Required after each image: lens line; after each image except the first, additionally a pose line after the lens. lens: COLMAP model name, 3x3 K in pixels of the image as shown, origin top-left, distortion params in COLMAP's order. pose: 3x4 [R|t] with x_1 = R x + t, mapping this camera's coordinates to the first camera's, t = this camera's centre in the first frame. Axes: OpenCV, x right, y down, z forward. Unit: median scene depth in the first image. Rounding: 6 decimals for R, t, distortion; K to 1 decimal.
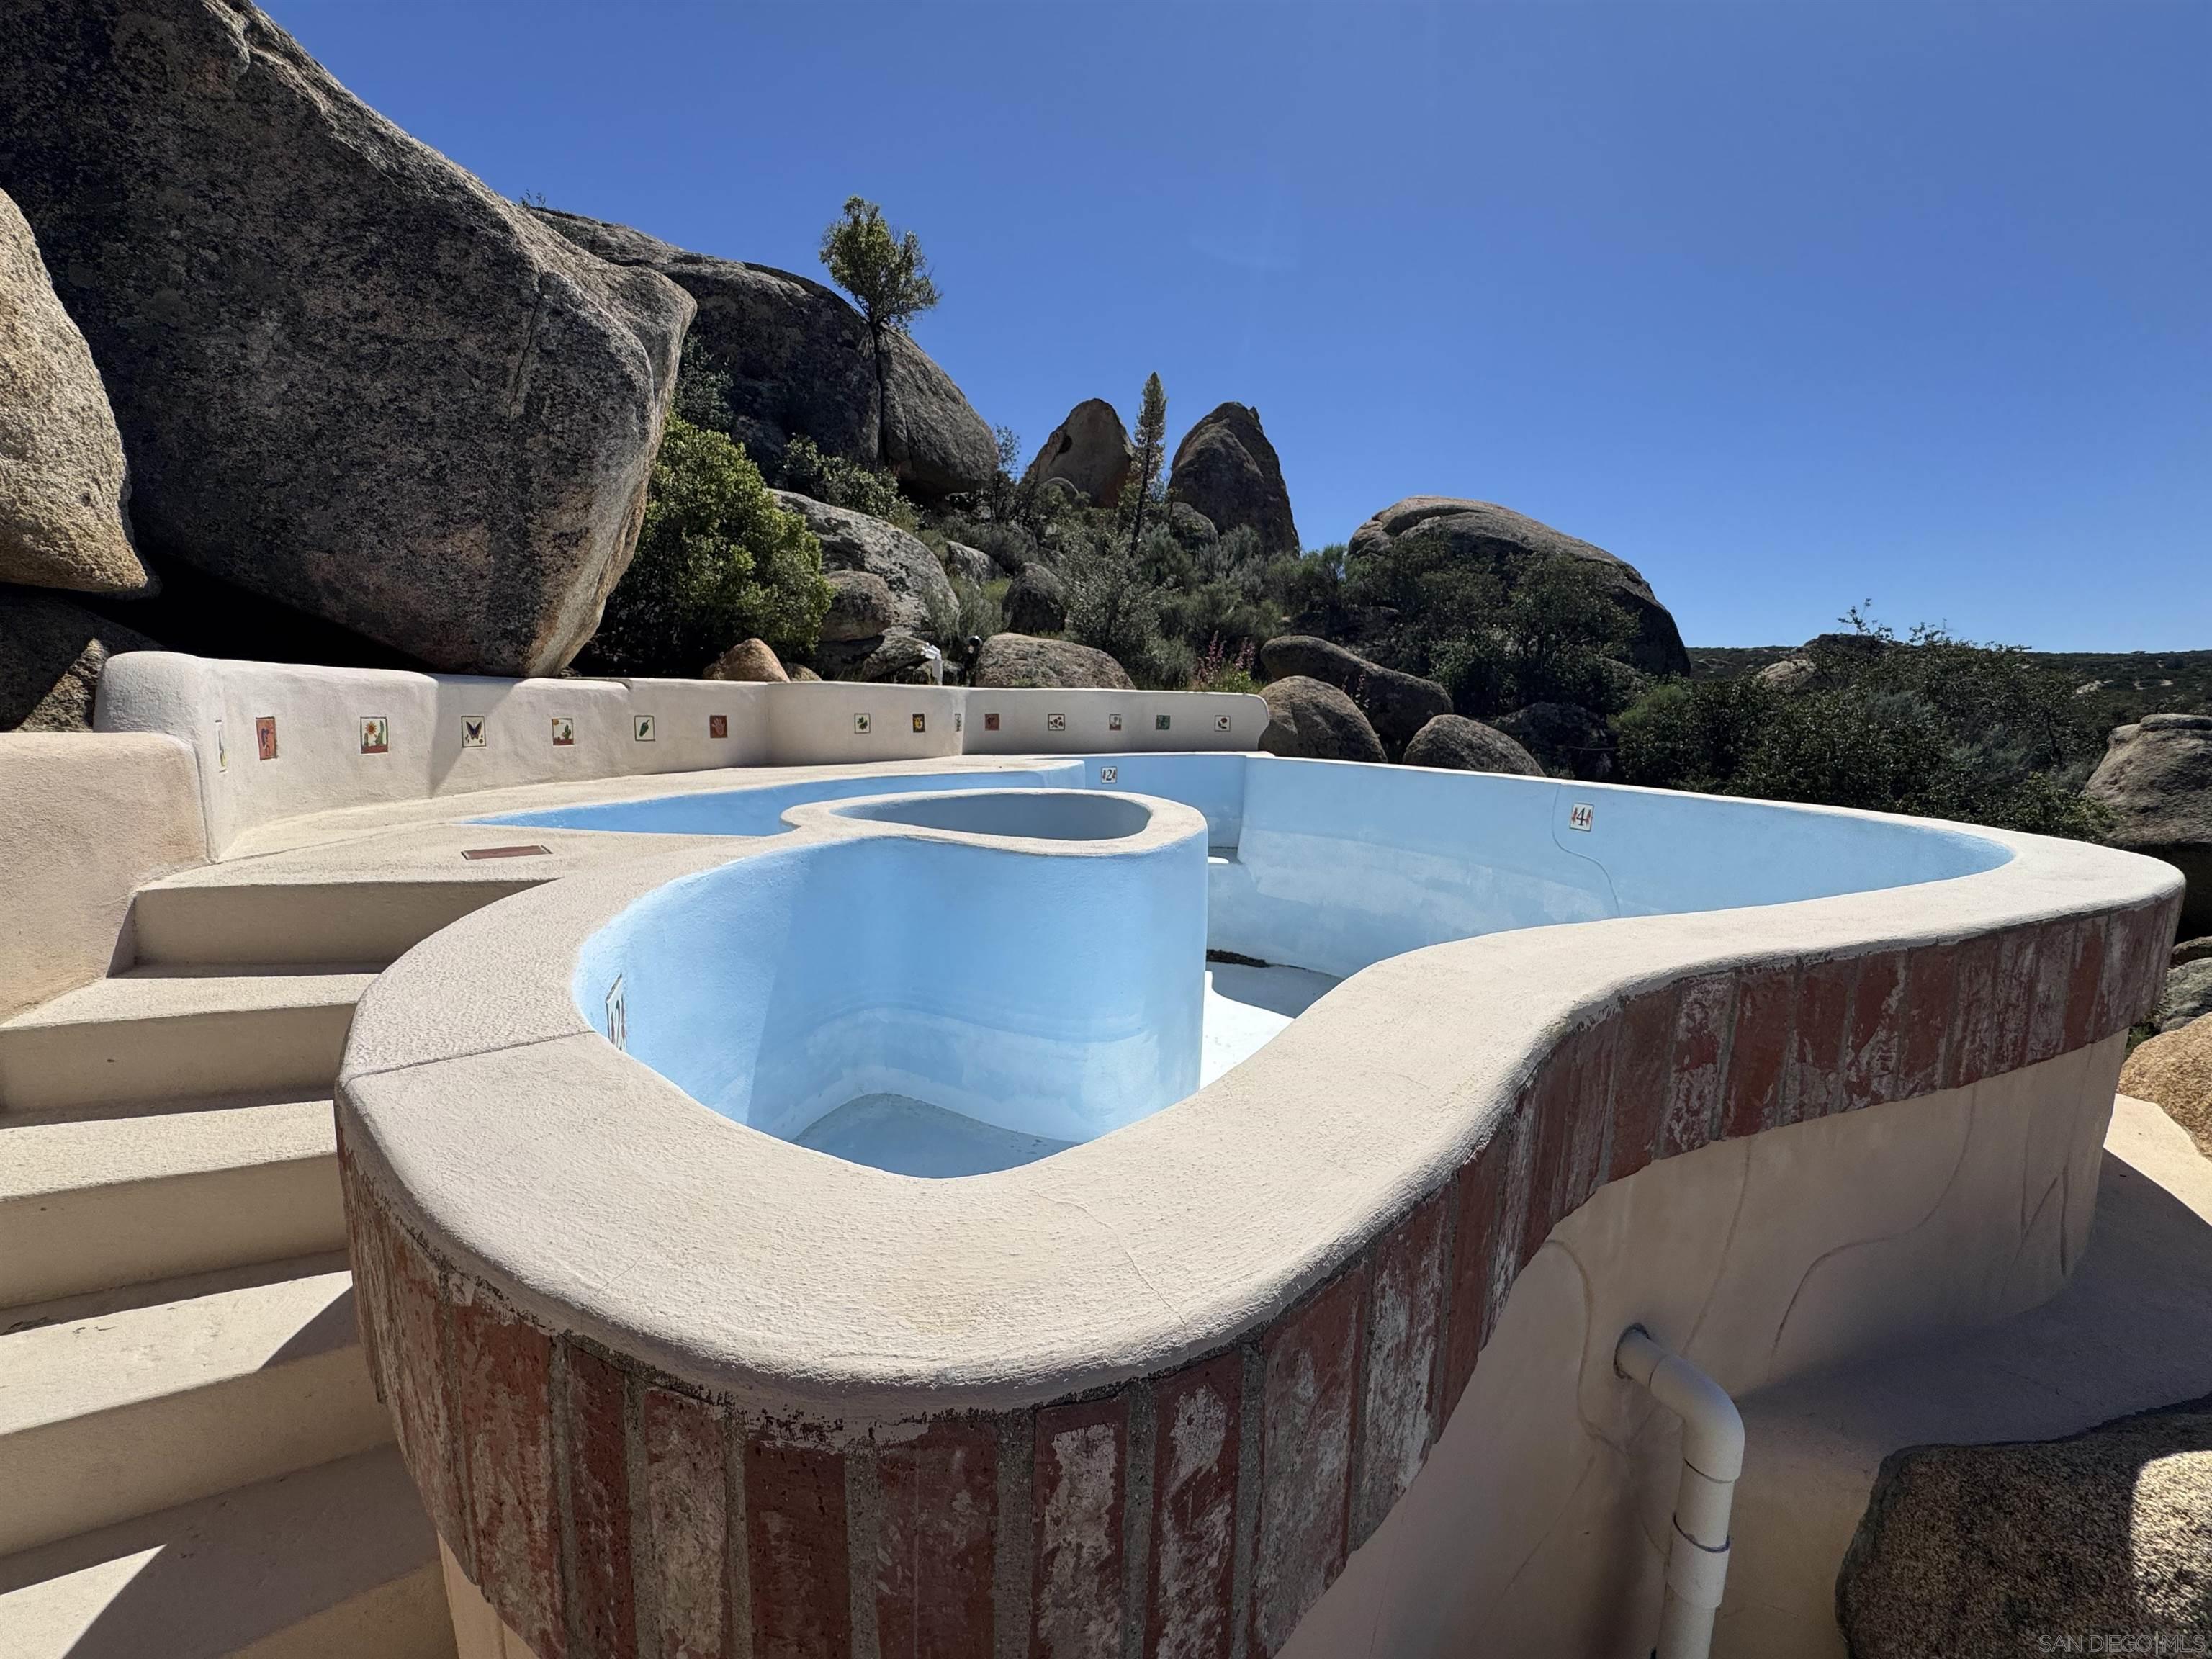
lens RADIAL K [[938.9, 0, 1106.0], [0, 938.9, 829.5], [0, 0, 1]] dist [-0.015561, 0.005630]
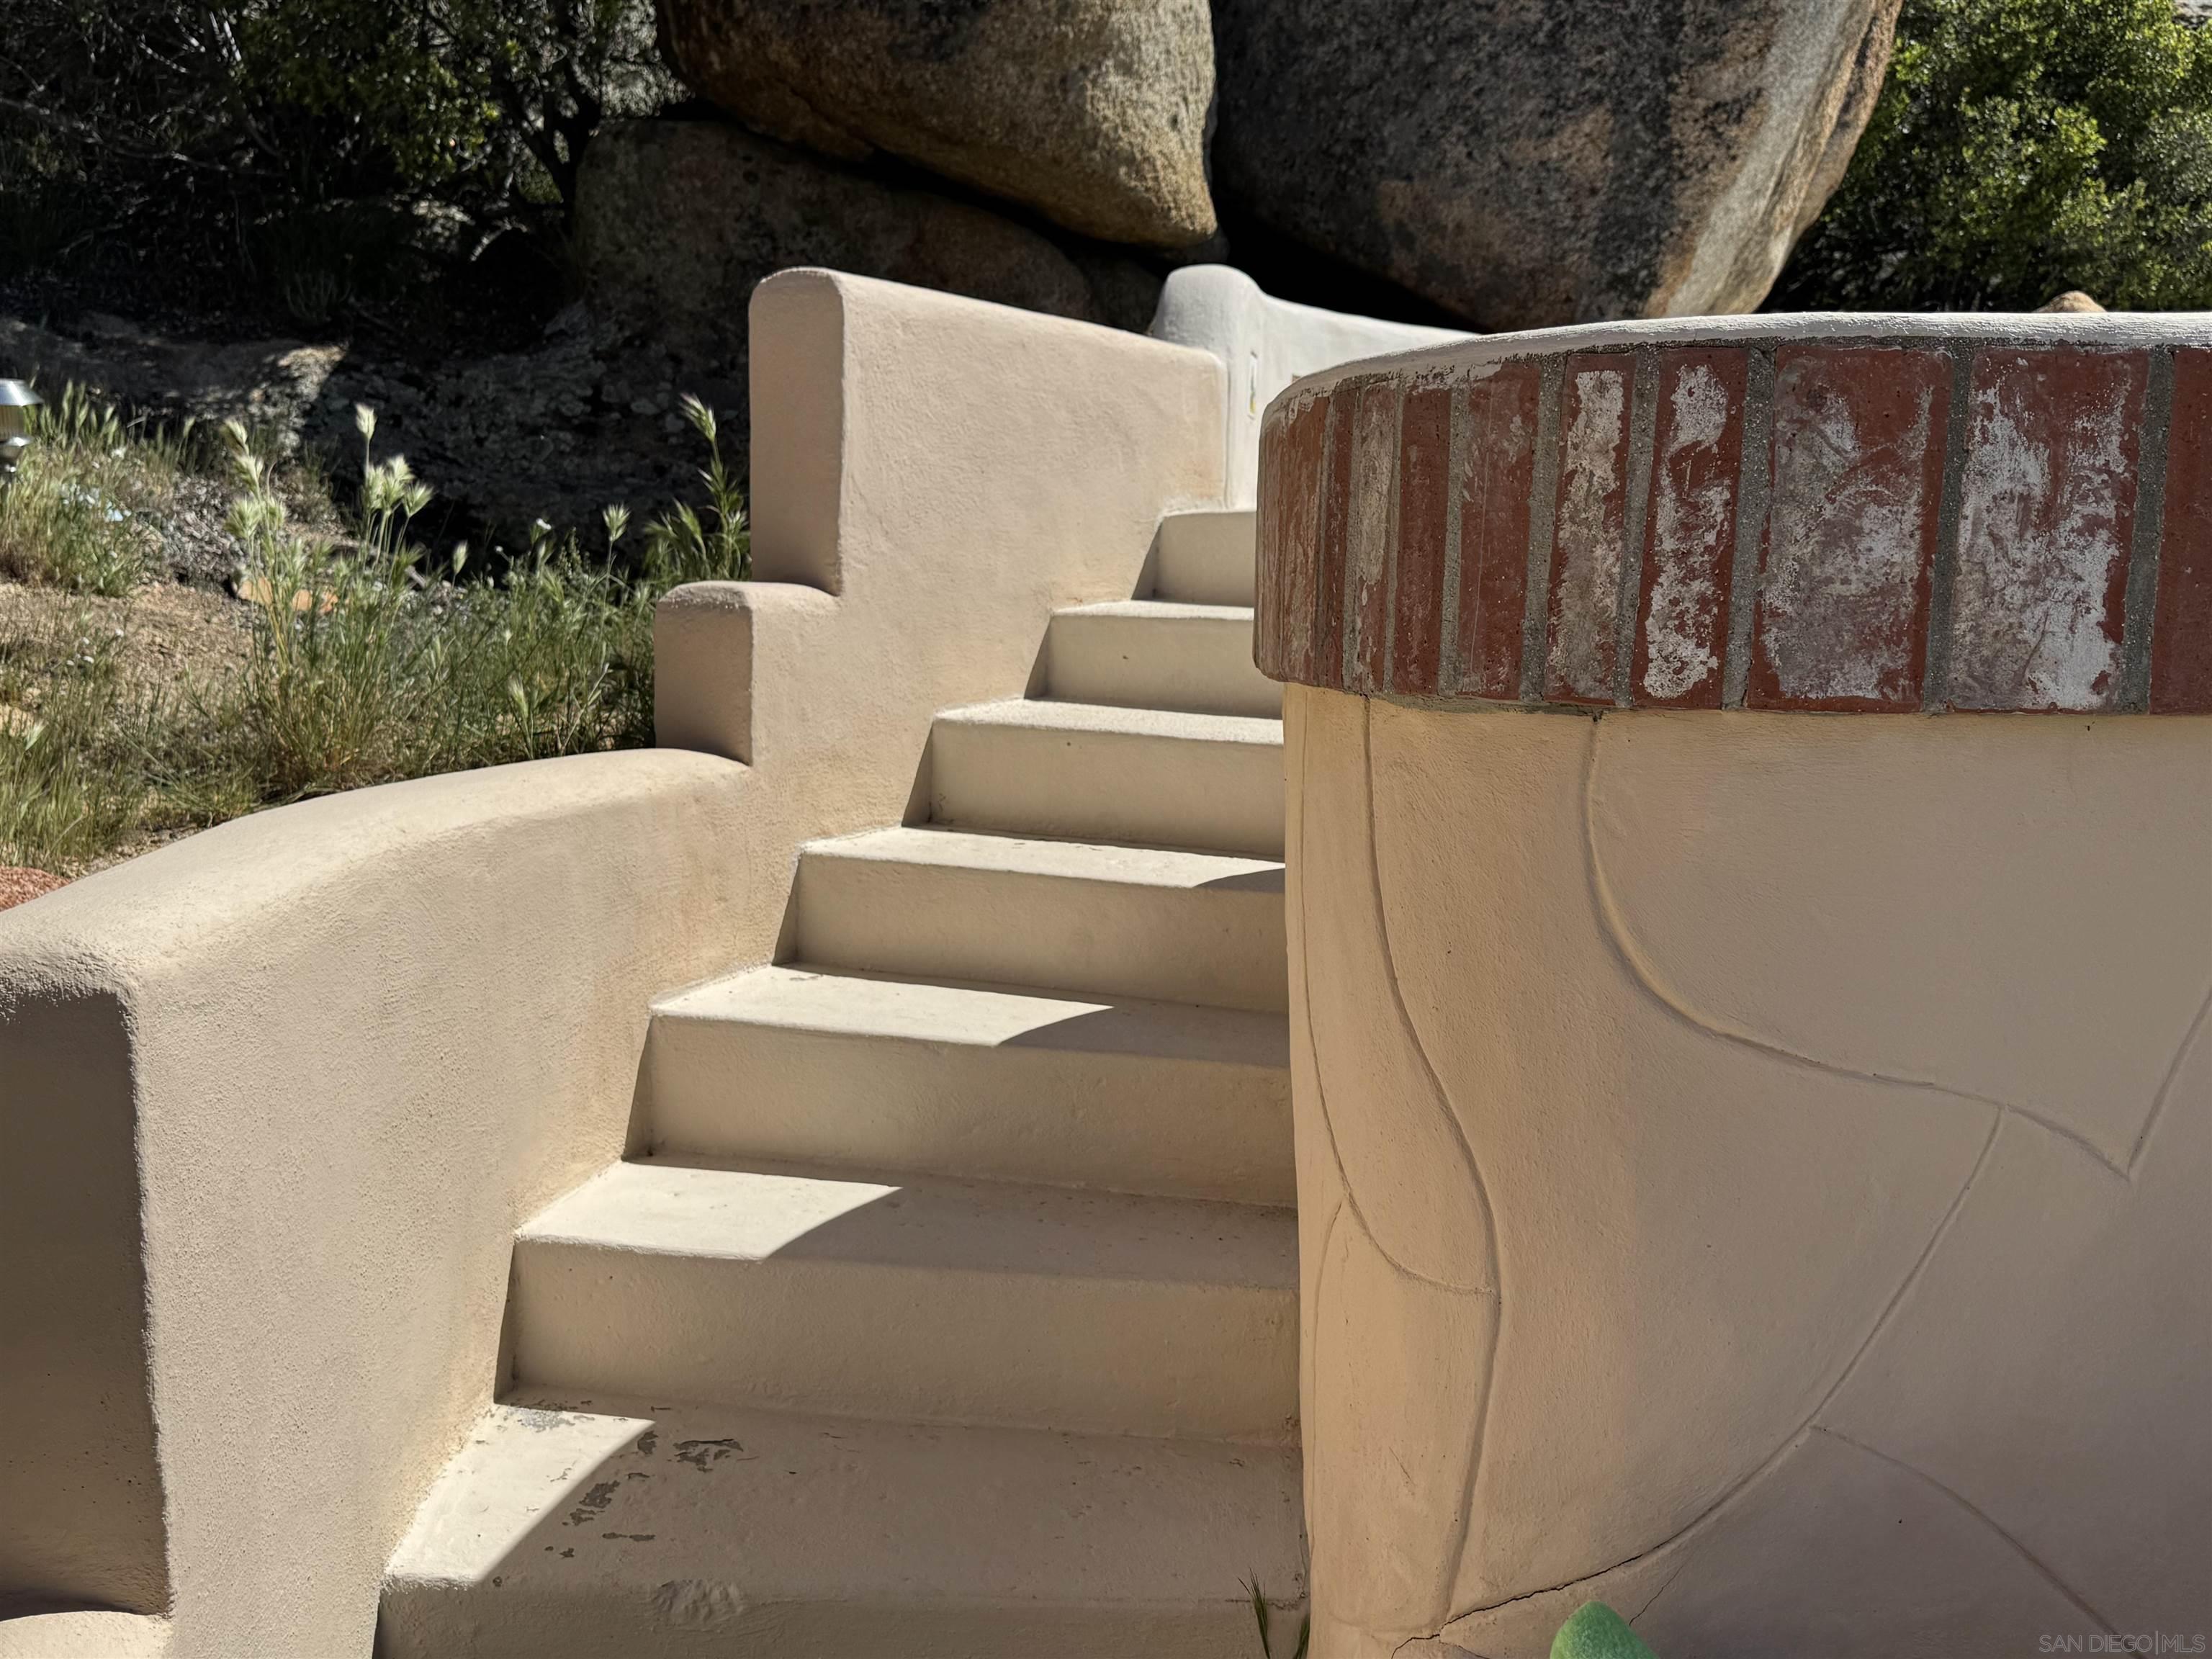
lens RADIAL K [[1960.8, 0, 1106.0], [0, 1960.8, 829.5], [0, 0, 1]] dist [0.146534, -0.212525]
pose [[0.663157, 0.116263, -0.739396, 1.385989], [-0.110068, 0.992271, 0.057307, 0.979397], [0.740343, 0.043380, 0.670828, -1.168730]]
